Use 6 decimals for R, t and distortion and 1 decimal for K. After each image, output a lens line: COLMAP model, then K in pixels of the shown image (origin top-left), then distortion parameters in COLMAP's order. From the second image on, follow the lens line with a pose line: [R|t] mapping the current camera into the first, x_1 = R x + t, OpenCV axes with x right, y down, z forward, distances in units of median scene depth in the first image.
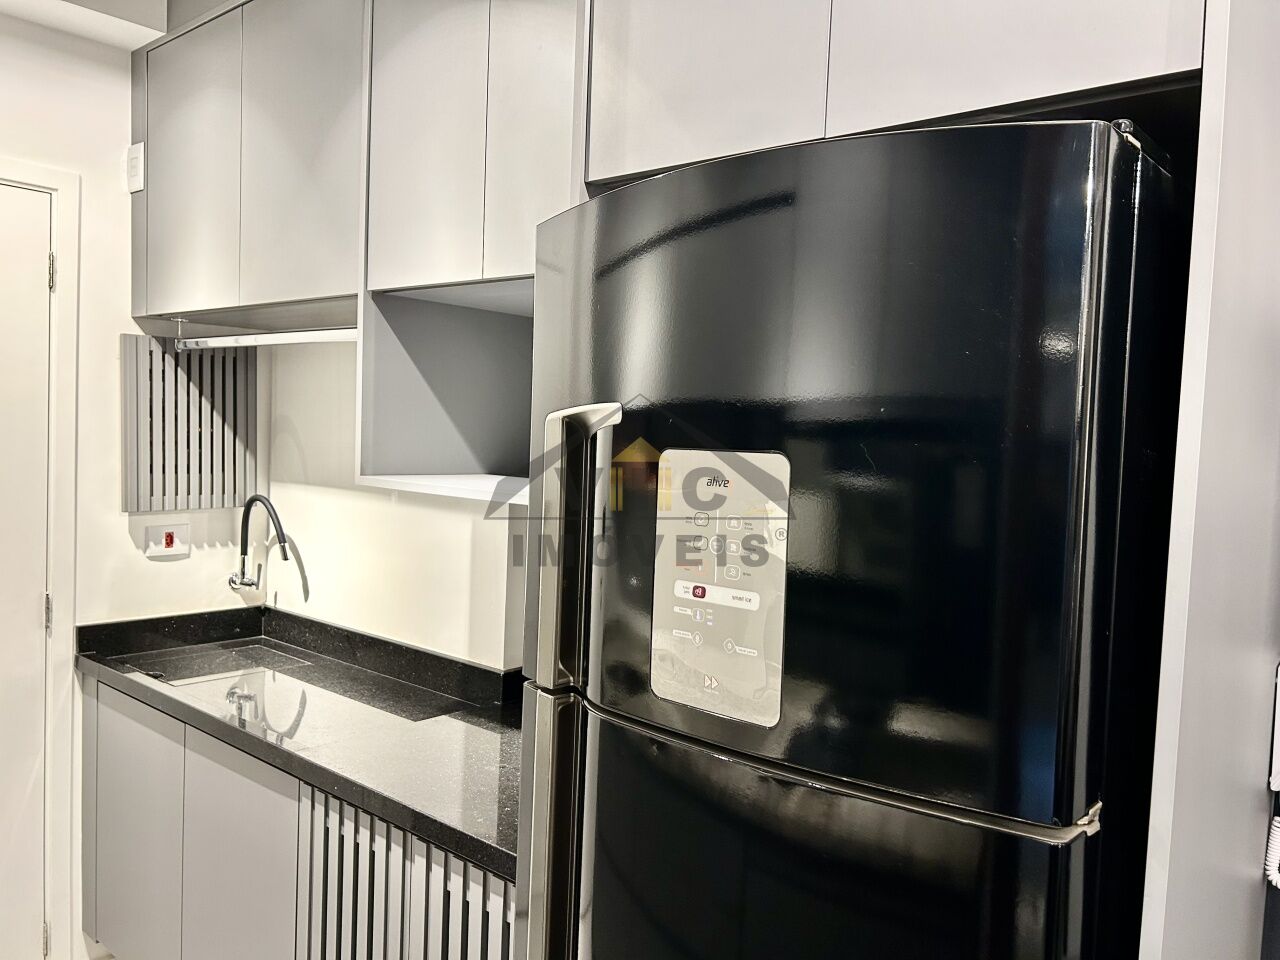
lens RADIAL K [[999.2, 0, 635.3], [0, 999.2, 482.0], [0, 0, 1]] dist [0.002971, -0.007119]
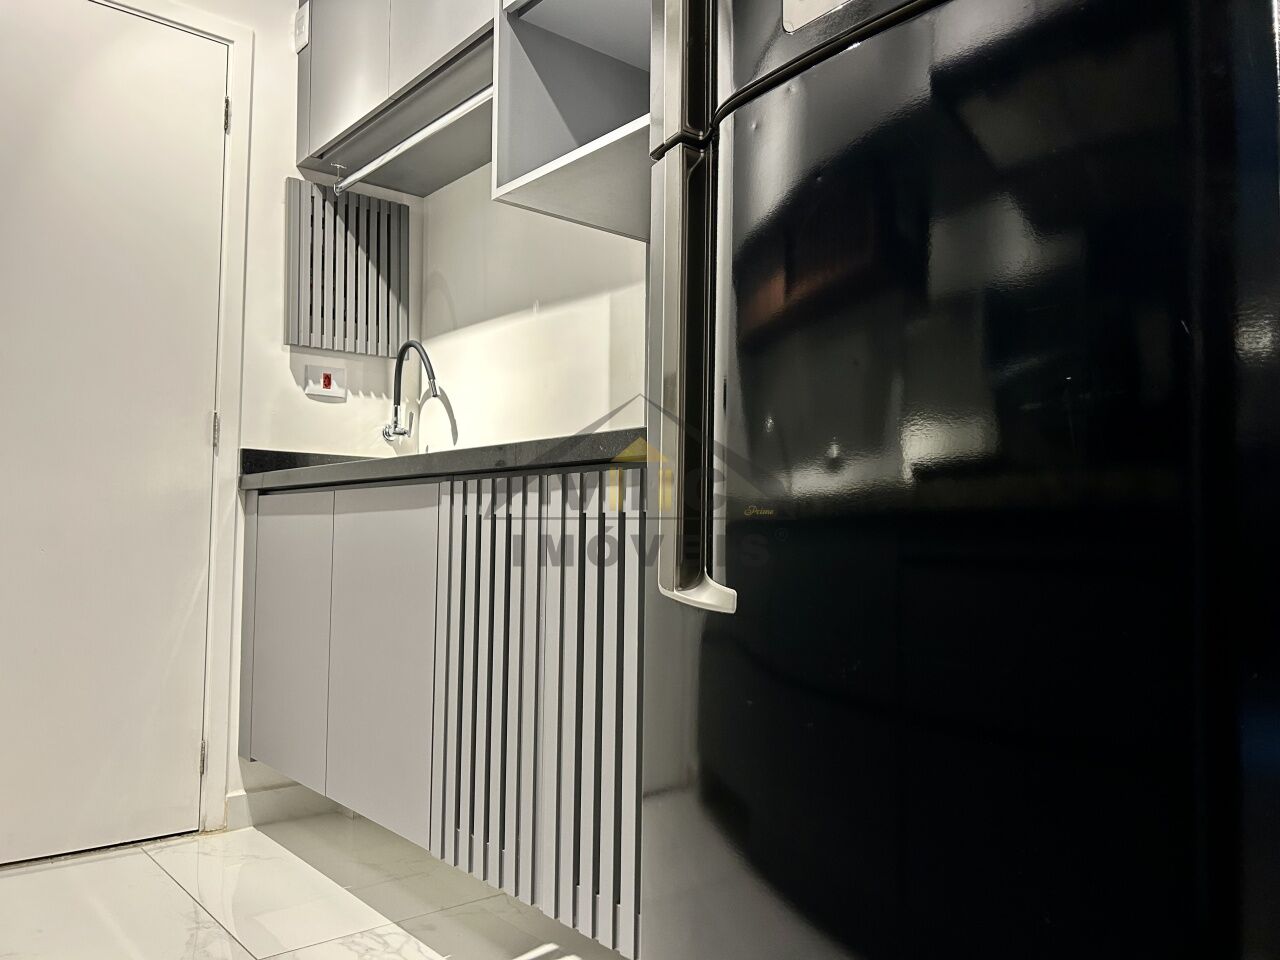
lens RADIAL K [[999.2, 0, 635.3], [0, 999.2, 482.0], [0, 0, 1]] dist [0.002971, -0.007119]
pose [[0.986925, -0.046676, -0.154271, 0.003690], [0.026194, 0.990874, -0.132224, 0.311025], [0.159035, 0.126455, 0.979141, 0.050953]]
